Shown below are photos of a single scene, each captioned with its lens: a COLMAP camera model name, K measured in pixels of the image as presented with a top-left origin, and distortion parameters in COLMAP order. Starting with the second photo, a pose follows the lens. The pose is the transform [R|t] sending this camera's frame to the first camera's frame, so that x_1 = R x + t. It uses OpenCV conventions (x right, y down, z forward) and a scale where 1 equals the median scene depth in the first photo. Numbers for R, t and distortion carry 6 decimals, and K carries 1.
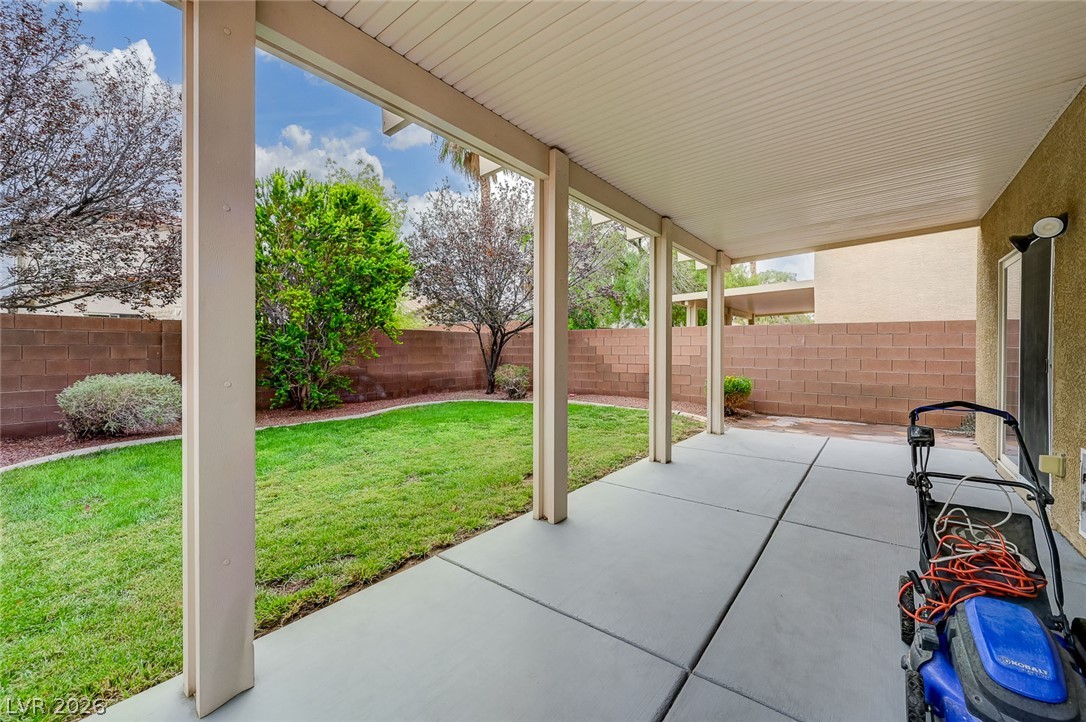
lens RADIAL K [[431.2, 0, 546.7], [0, 431.2, 352.1], [0, 0, 1]] dist [0.000110, -0.000529]
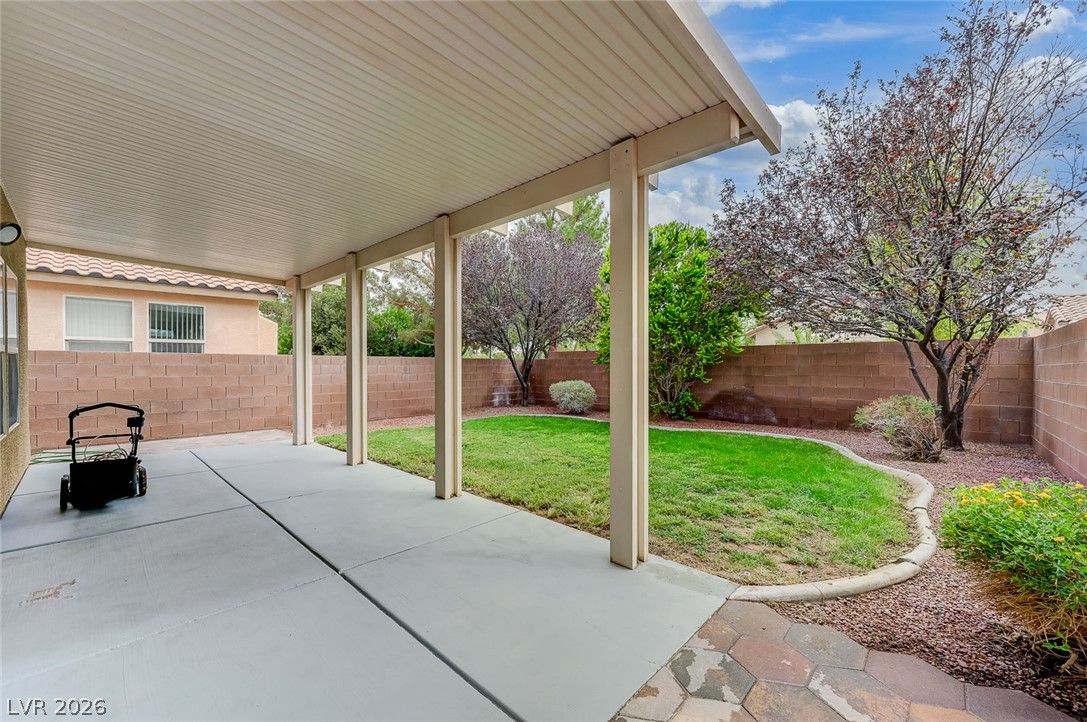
lens RADIAL K [[431.6, 0, 546.5], [0, 431.6, 368.9], [0, 0, 1]] dist [0.000110, -0.000529]
pose [[-0.083462, 0.001385, -0.996510, 0.522050], [-0.012463, 0.999919, 0.002434, -0.001602], [0.996433, 0.012623, -0.083438, 0.592254]]
